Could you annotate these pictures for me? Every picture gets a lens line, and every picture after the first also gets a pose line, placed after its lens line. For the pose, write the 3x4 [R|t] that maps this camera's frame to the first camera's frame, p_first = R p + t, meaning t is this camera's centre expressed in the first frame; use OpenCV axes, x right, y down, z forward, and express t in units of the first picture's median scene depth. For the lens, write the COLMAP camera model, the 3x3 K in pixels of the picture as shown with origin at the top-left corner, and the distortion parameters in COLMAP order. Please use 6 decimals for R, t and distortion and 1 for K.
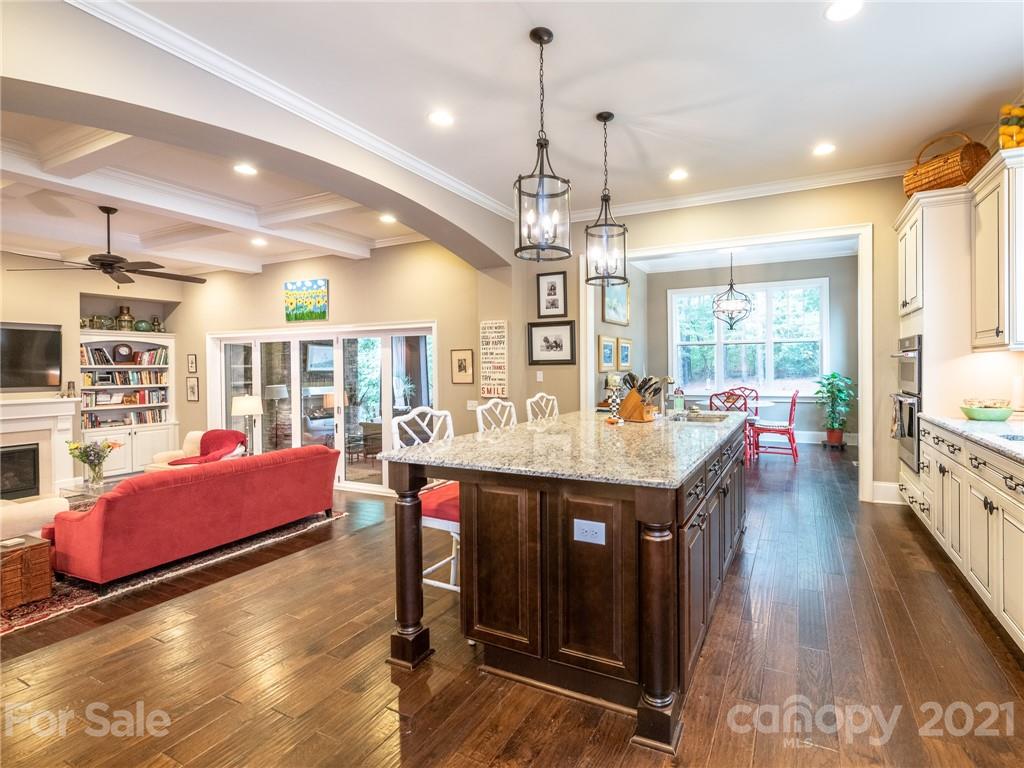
lens RADIAL K [[484.2, 0, 571.4], [0, 484.2, 369.6], [0, 0, 1]] dist [0.002227, 0.000208]
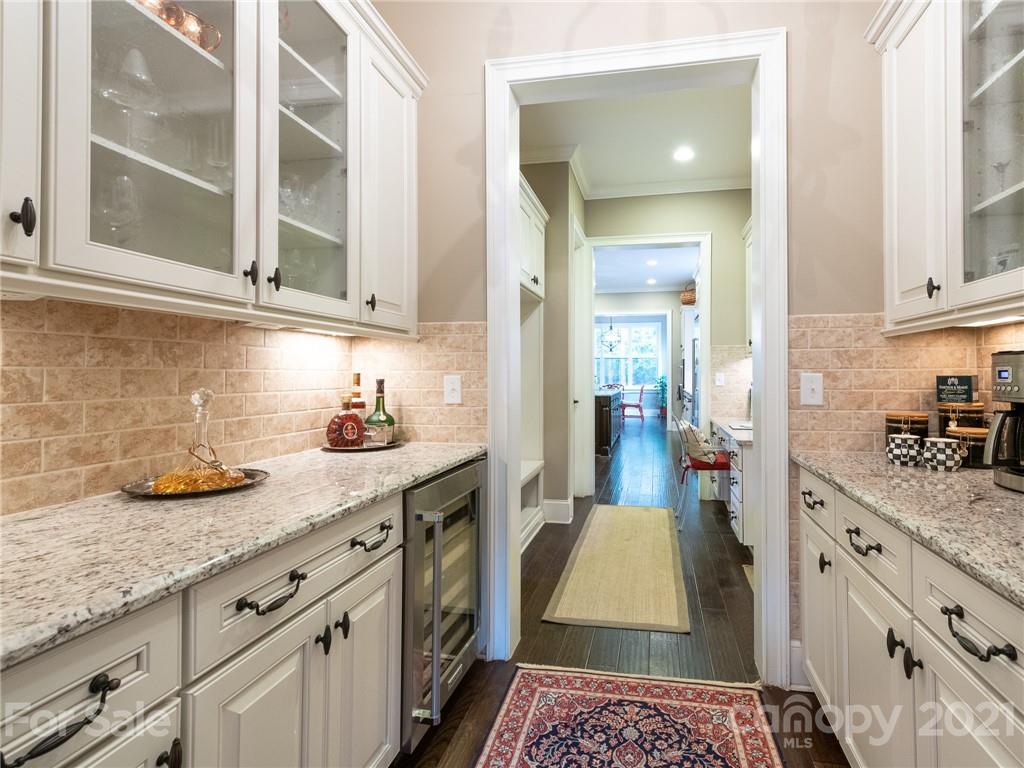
lens RADIAL K [[484.2, 0, 571.4], [0, 484.2, 369.6], [0, 0, 1]] dist [0.002227, 0.000208]
pose [[0.964485, 0.013858, 0.263776, -0.290240], [-0.009858, 0.999816, -0.016482, 0.017510], [-0.263955, 0.013296, 0.964443, -0.712510]]
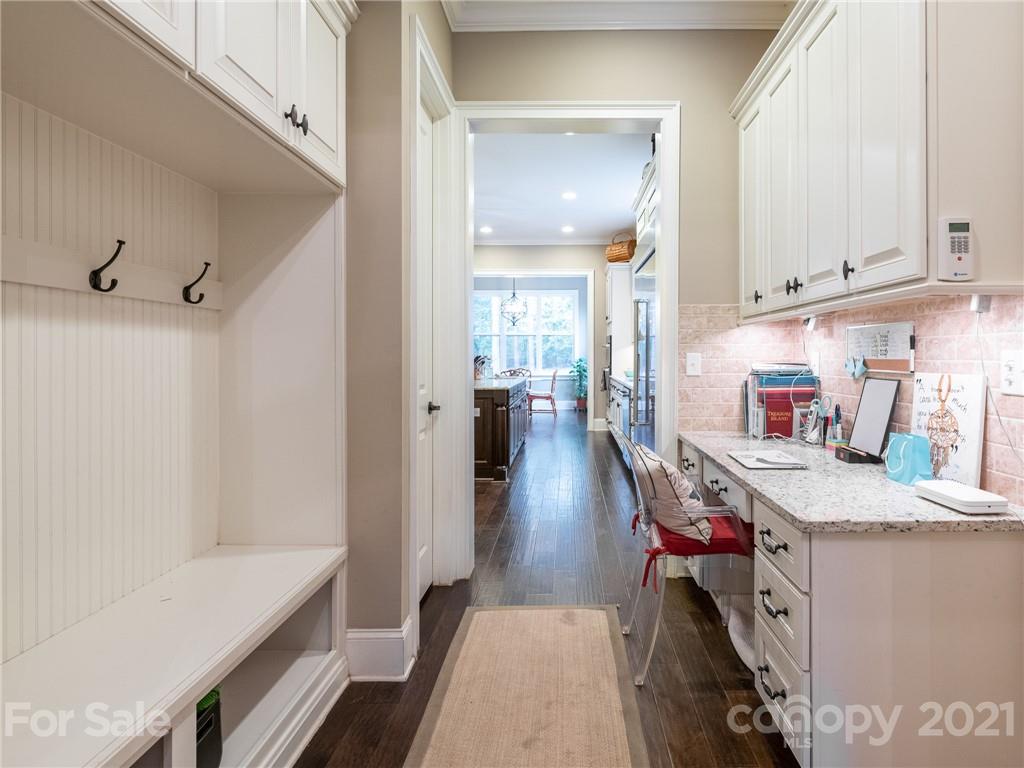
lens RADIAL K [[562.0, 0, 517.2], [0, 562.0, 370.3], [0, 0, 1]] dist [0.003803, 0.000286]
pose [[0.940194, -0.000087, 0.340640, -0.207572], [-0.006282, 0.999825, 0.017595, 0.016047], [-0.340582, -0.018683, 0.940029, -0.515390]]
